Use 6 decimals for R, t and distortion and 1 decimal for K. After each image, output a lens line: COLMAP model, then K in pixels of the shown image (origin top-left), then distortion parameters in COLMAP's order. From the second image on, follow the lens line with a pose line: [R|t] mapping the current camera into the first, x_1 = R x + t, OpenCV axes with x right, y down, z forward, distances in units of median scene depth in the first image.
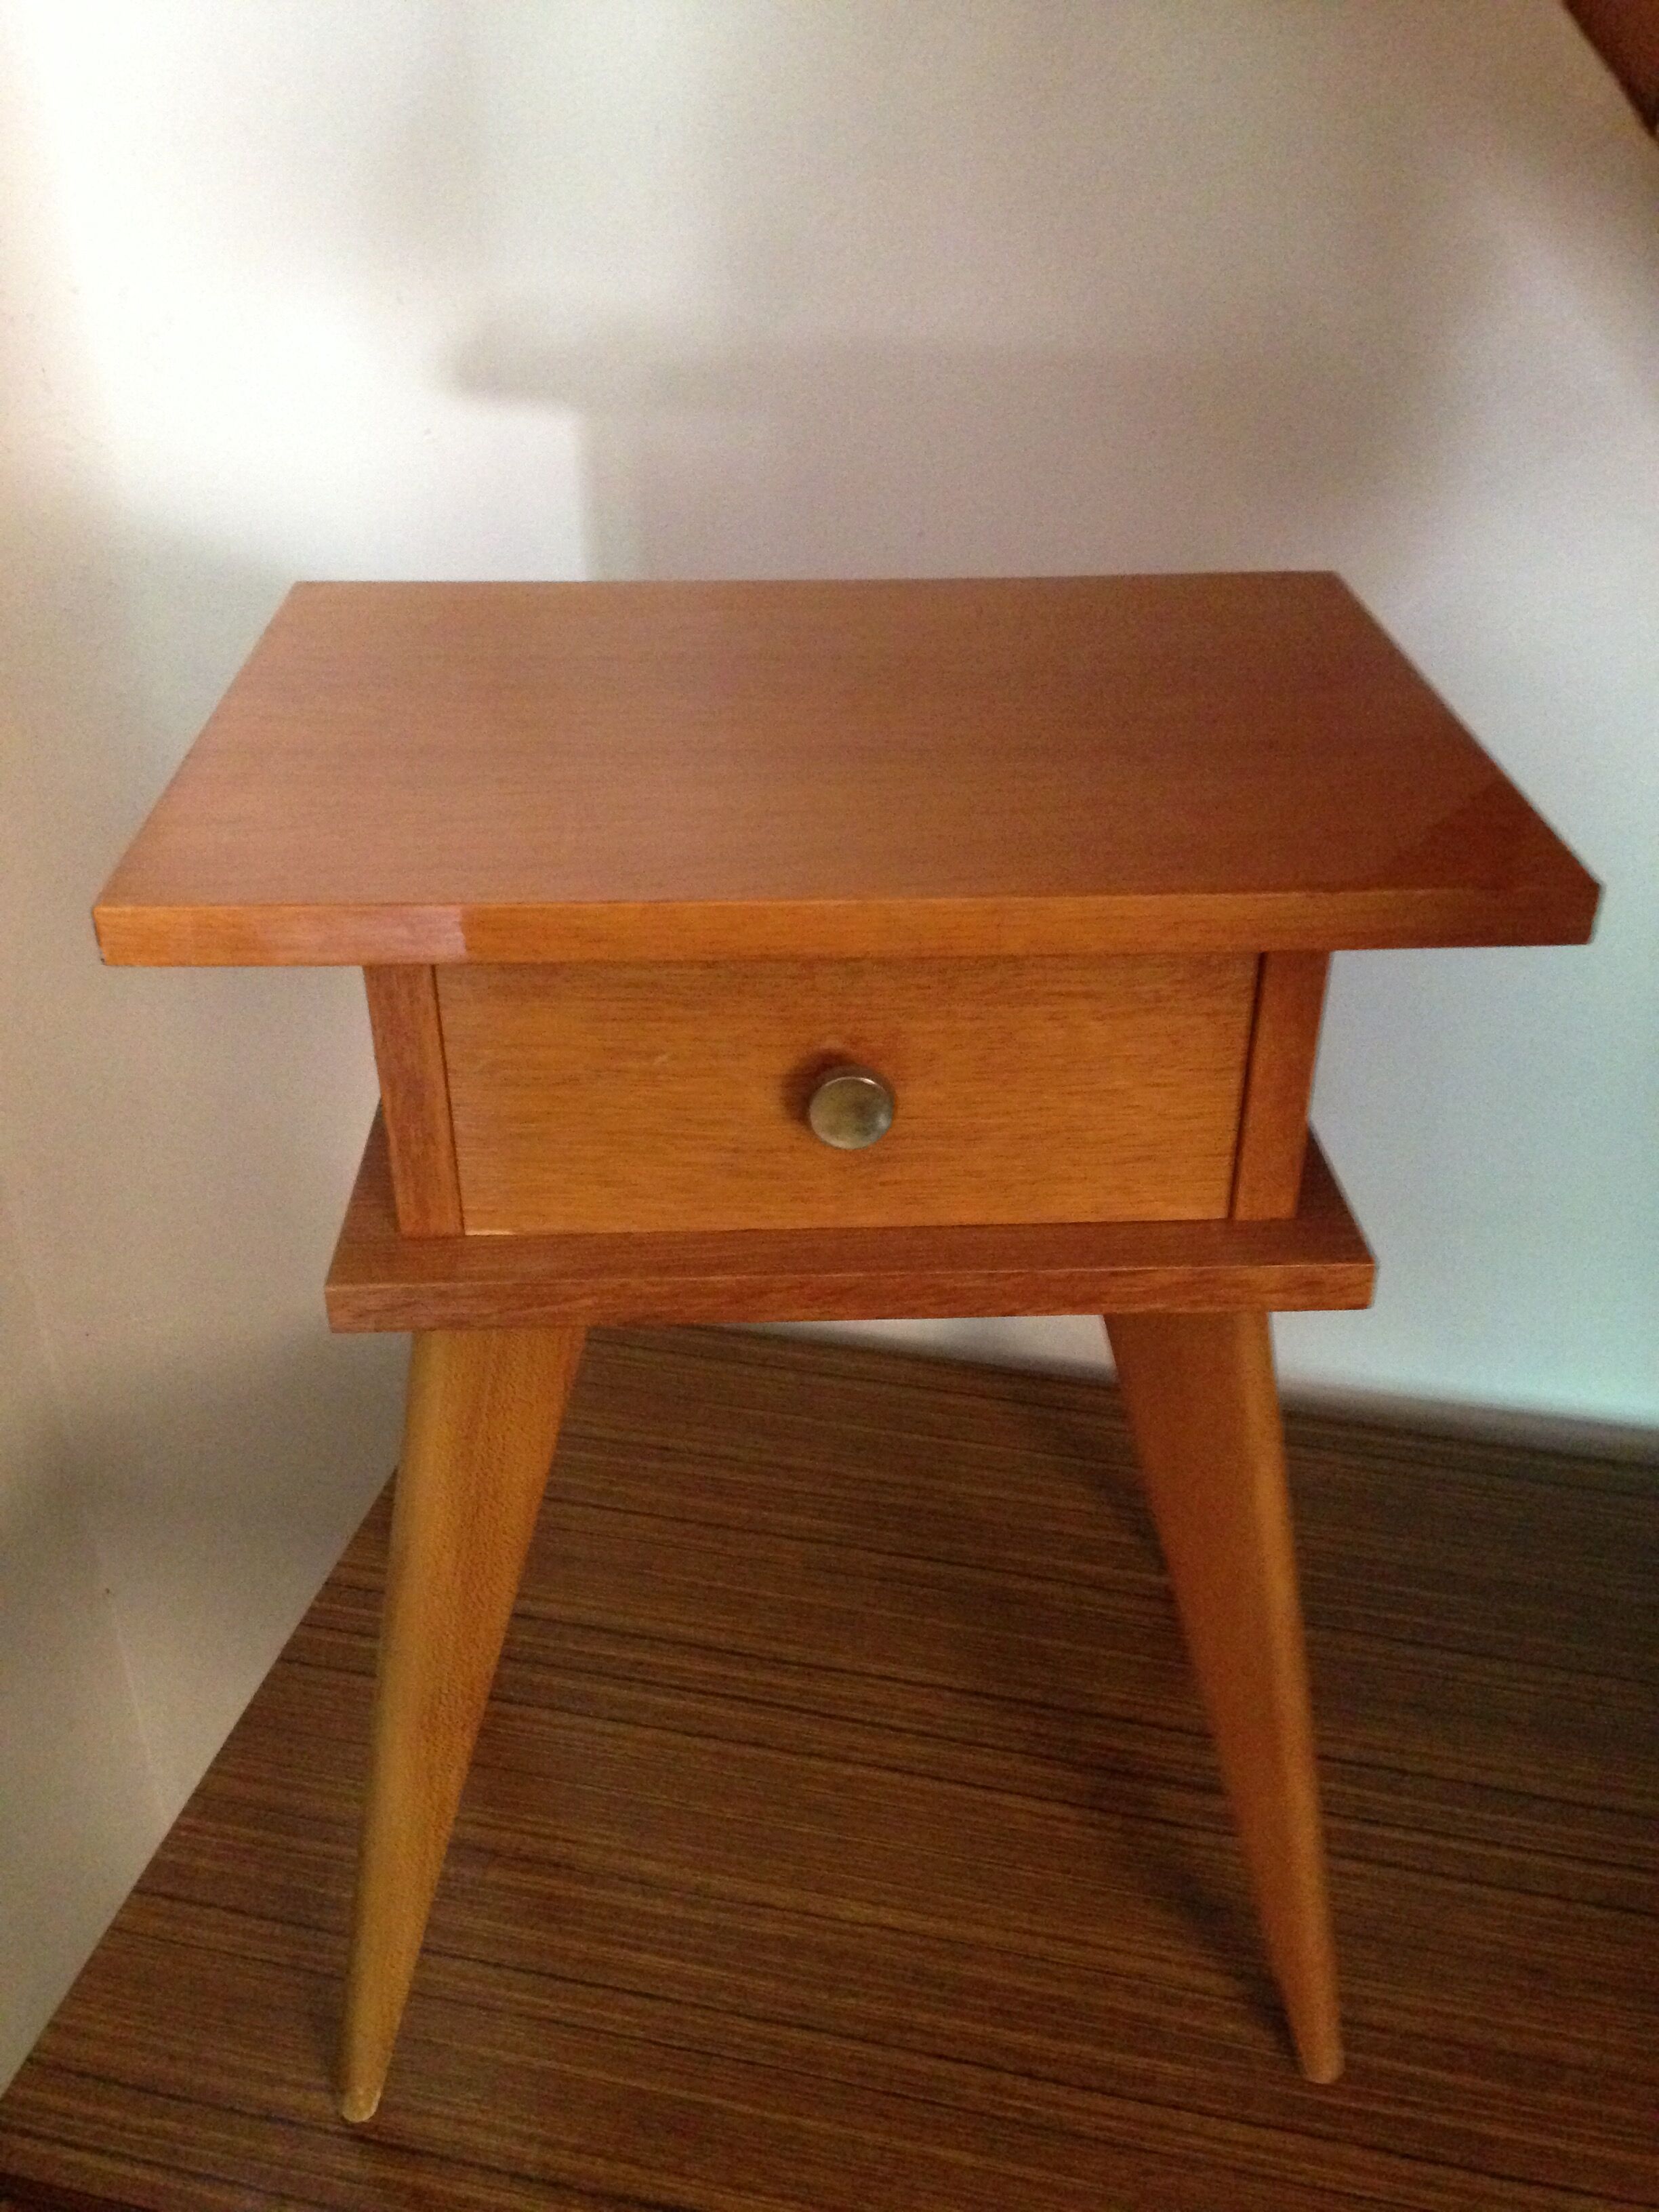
lens RADIAL K [[2122.7, 0, 829.5], [0, 2122.7, 1106.0], [0, 0, 1]] dist [0.163633, -0.289592]
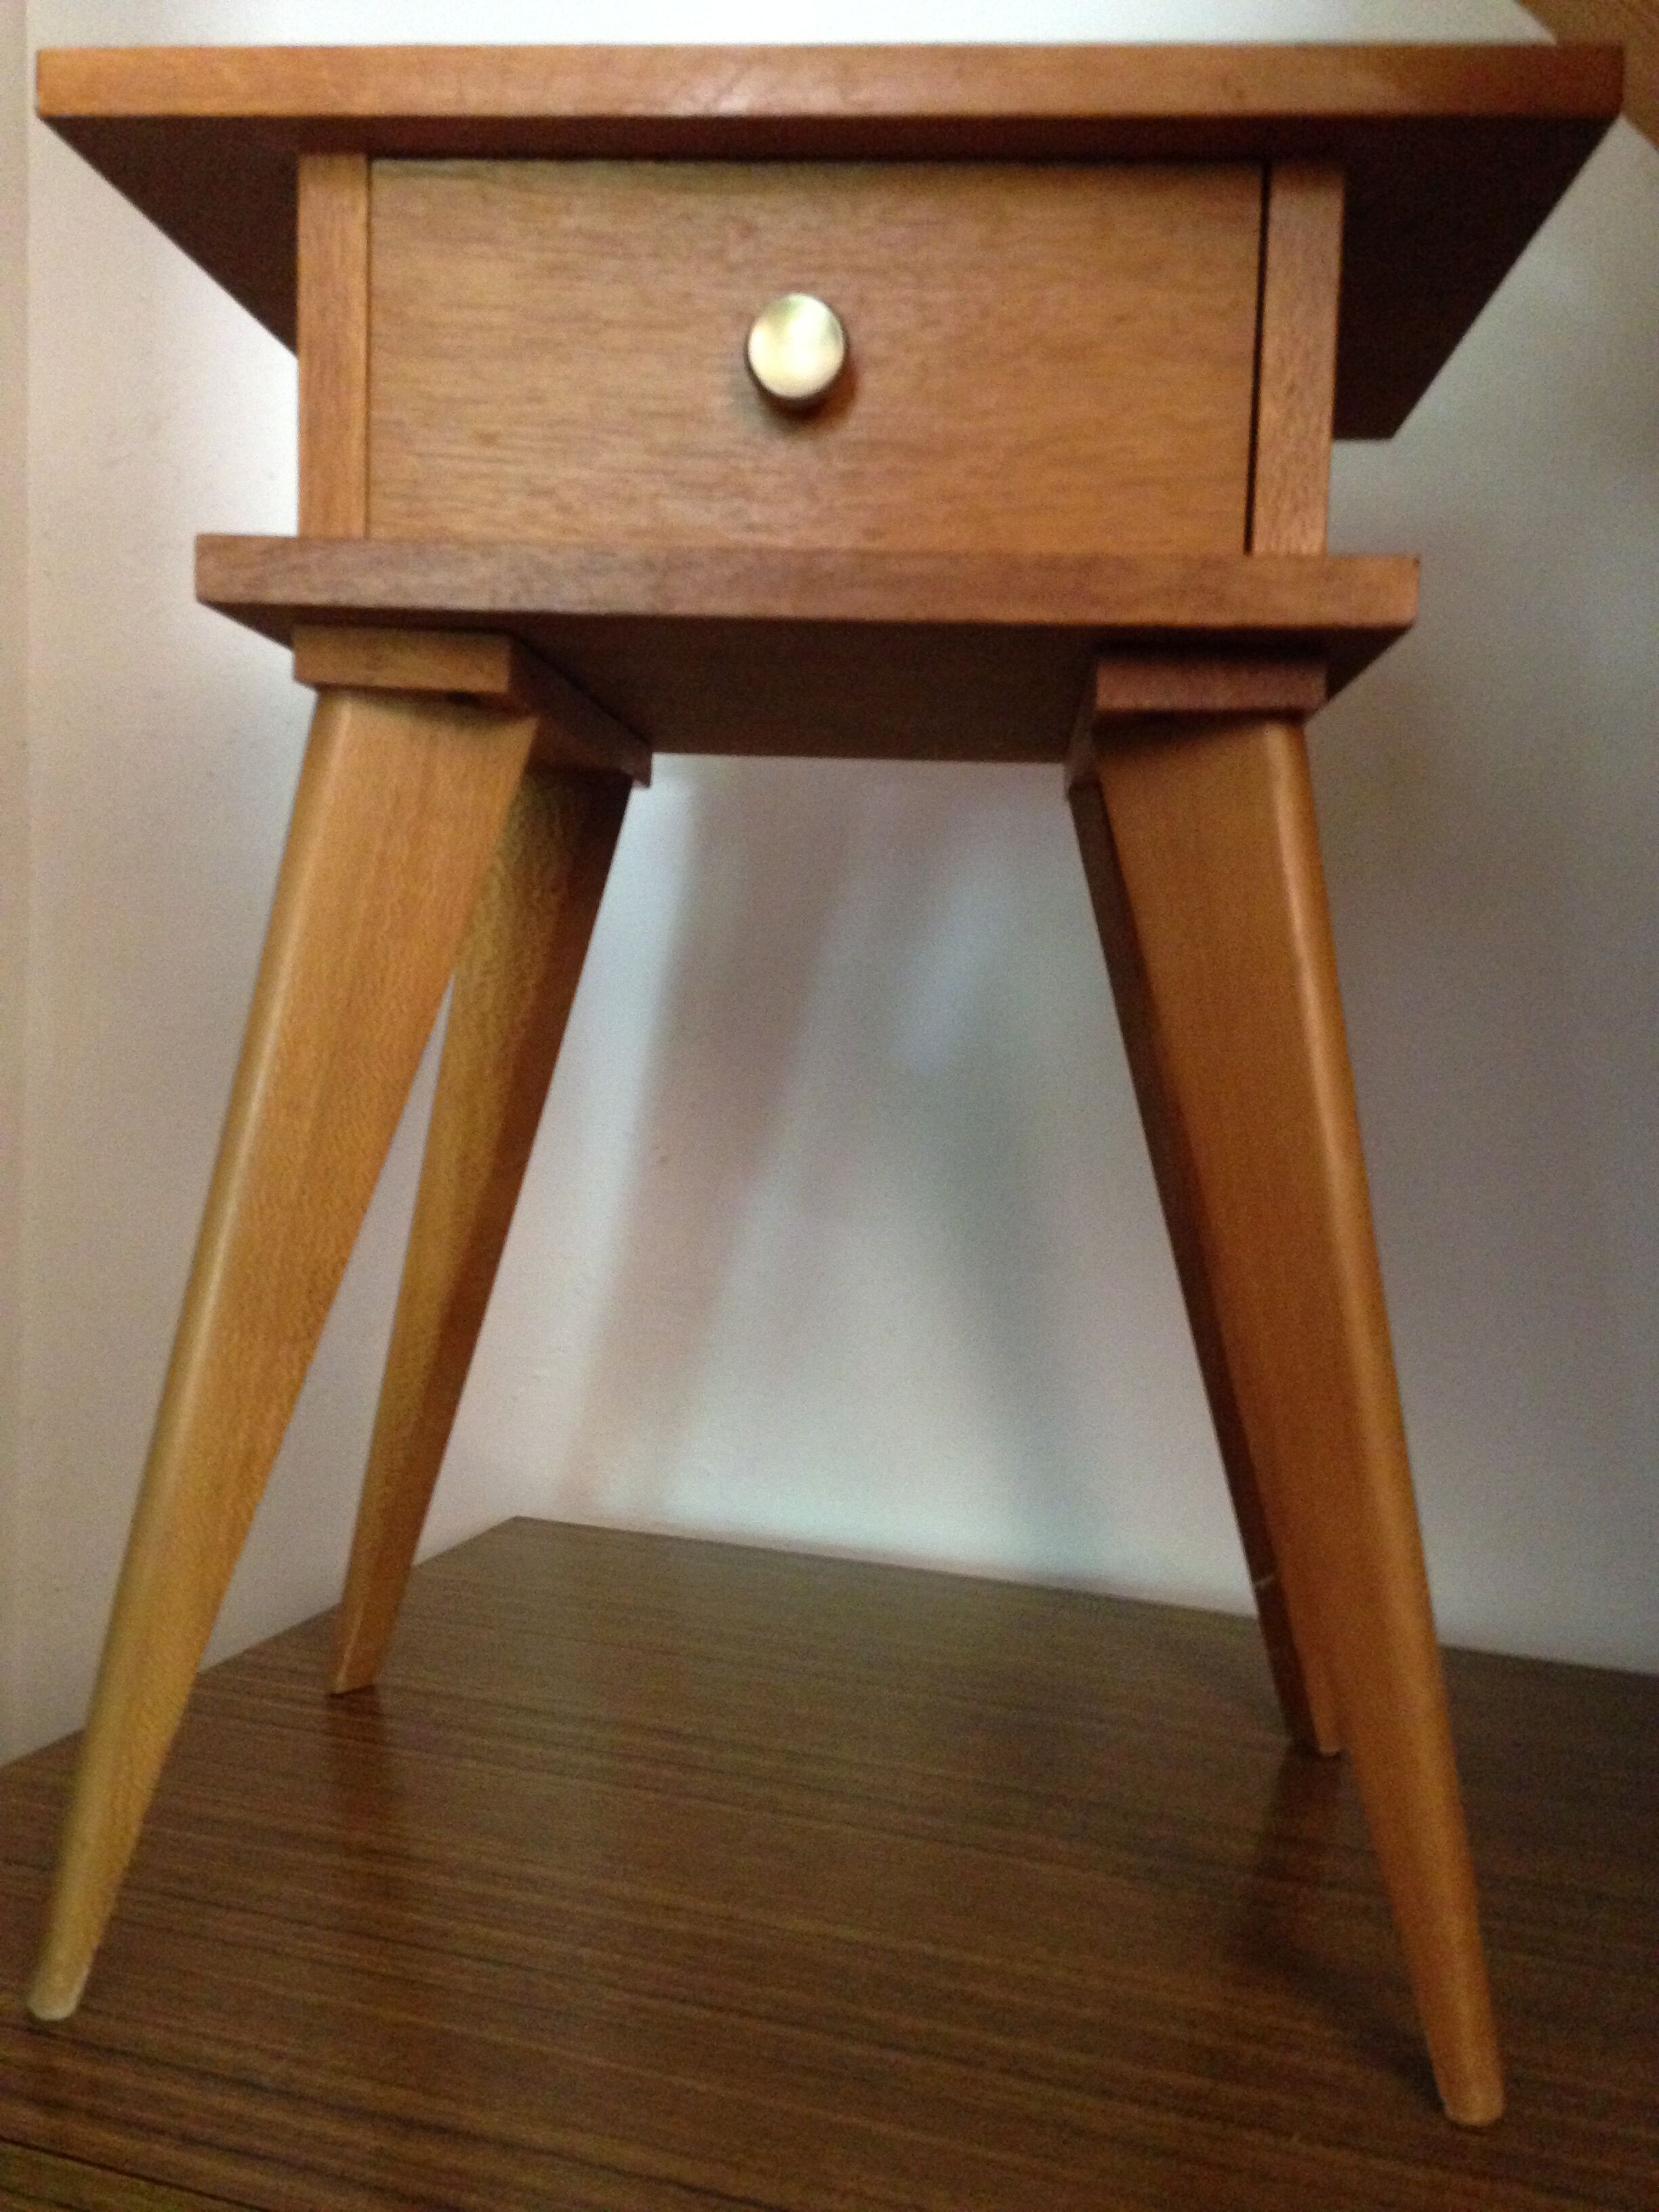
lens RADIAL K [[2122.7, 0, 829.5], [0, 2122.7, 1106.0], [0, 0, 1]] dist [0.163633, -0.289592]
pose [[0.992508, 0.035886, -0.116789, 0.101097], [-0.088195, 0.871951, -0.481584, 0.515484], [0.084552, 0.488277, 0.868583, 0.266987]]
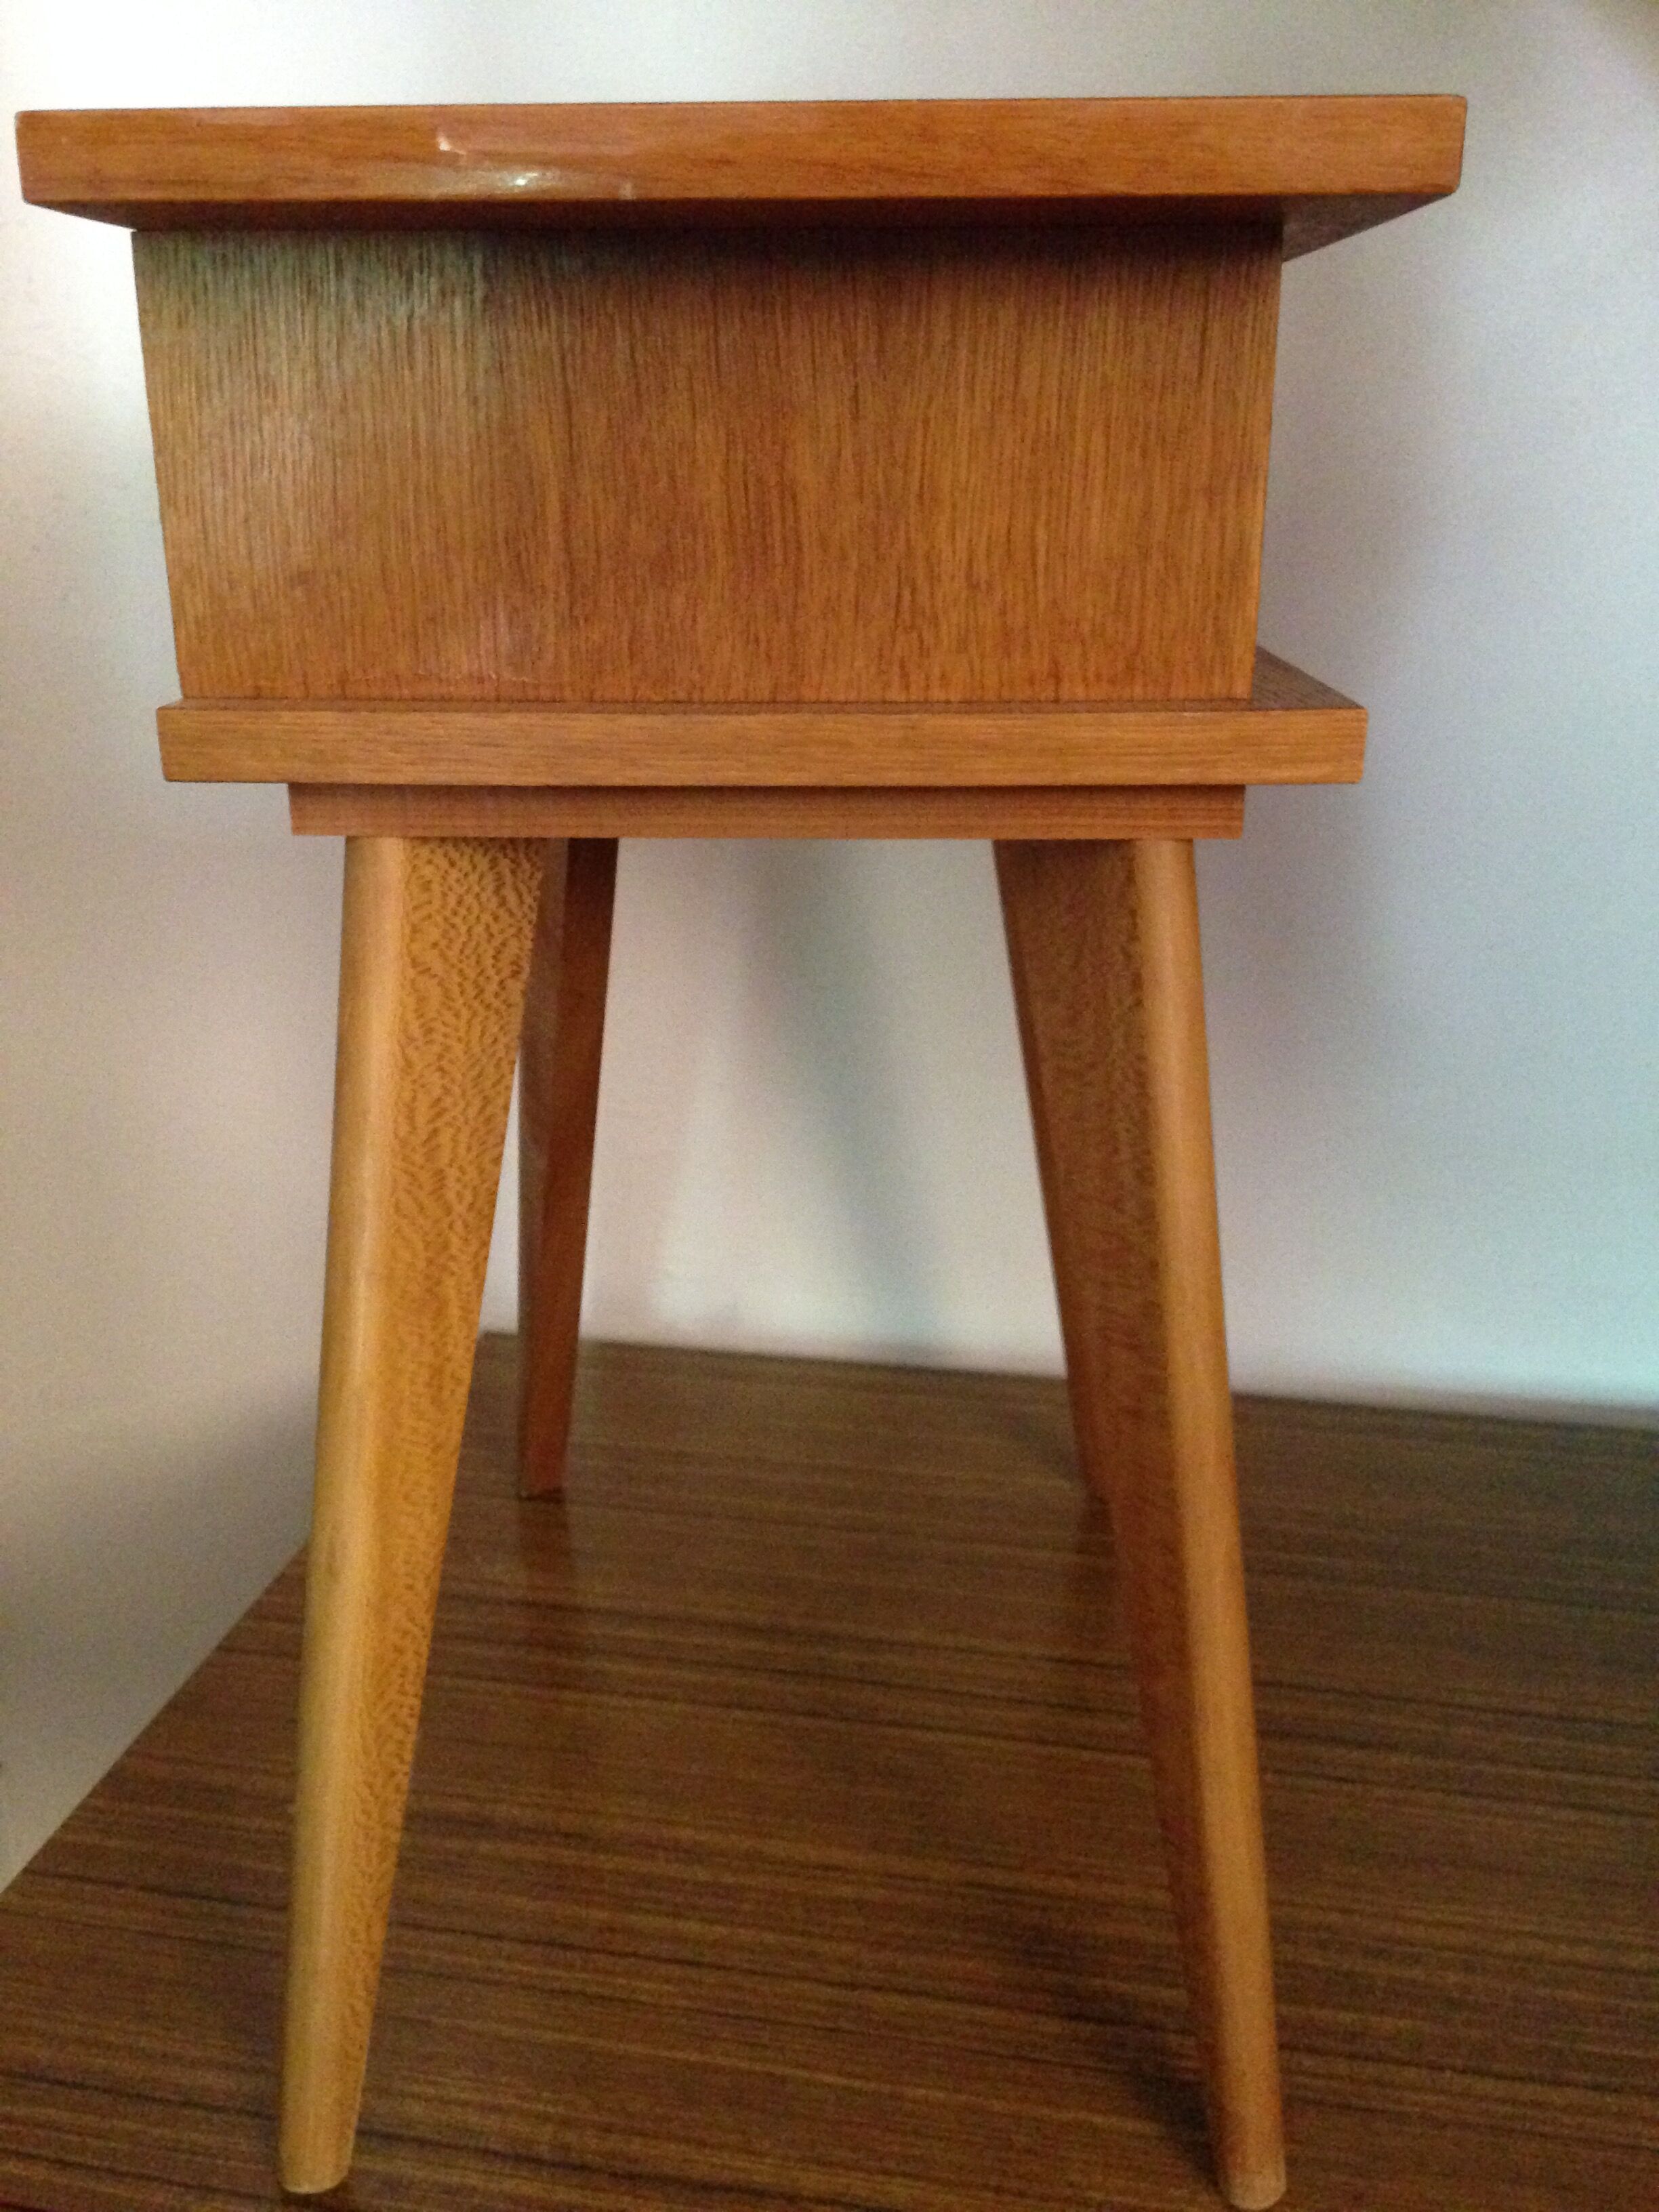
lens RADIAL K [[2122.7, 0, 829.5], [0, 2122.7, 1106.0], [0, 0, 1]] dist [0.163633, -0.289592]
pose [[0.999447, -0.014883, 0.029747, -0.055398], [0.021544, 0.971020, -0.238025, 0.310296], [-0.025342, 0.238534, 0.970803, 0.189410]]
